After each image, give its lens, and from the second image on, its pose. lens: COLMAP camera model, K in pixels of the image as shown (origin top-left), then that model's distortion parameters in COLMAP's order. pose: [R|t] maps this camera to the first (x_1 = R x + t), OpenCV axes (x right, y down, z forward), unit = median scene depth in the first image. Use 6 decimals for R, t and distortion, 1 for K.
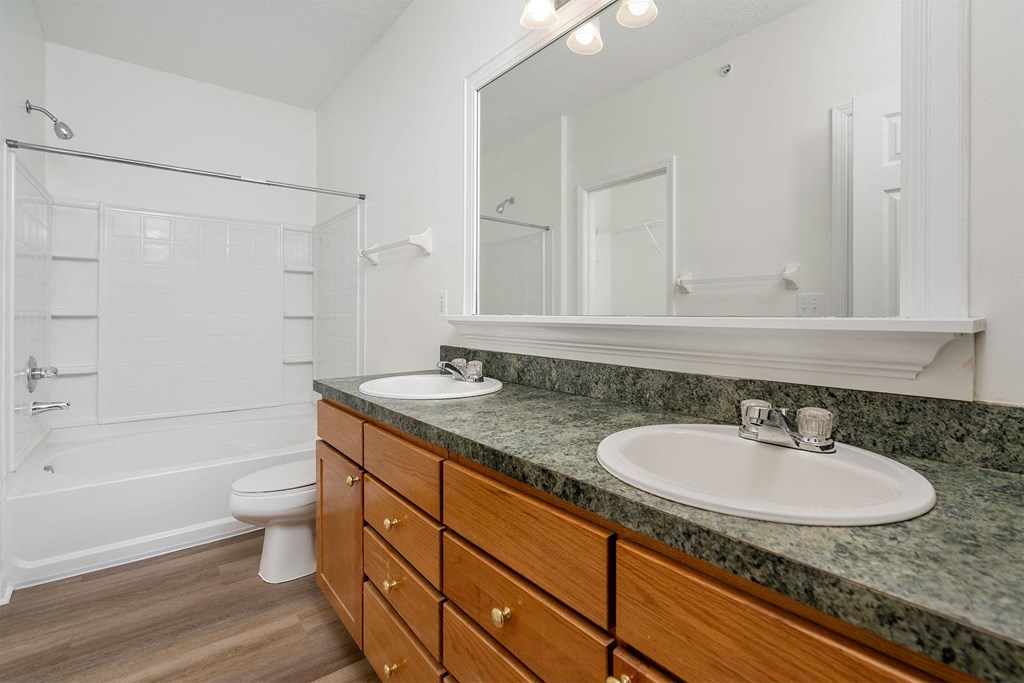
lens RADIAL K [[483.8, 0, 516.8], [0, 483.8, 324.5], [0, 0, 1]] dist [-0.000548, -0.000094]
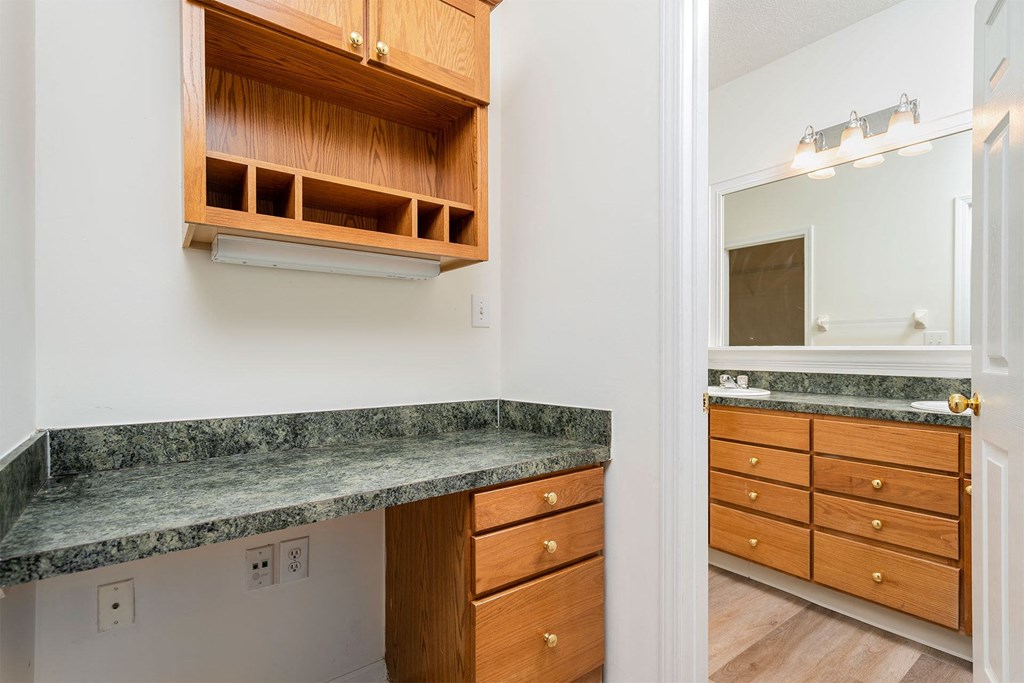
lens RADIAL K [[491.0, 0, 509.8], [0, 491.0, 362.5], [0, 0, 1]] dist [0.001994, 0.000367]
pose [[0.999604, -0.000938, -0.028130, -1.038283], [0.000997, 0.999997, 0.002103, 0.037355], [0.028128, -0.002131, 0.999602, -0.798318]]
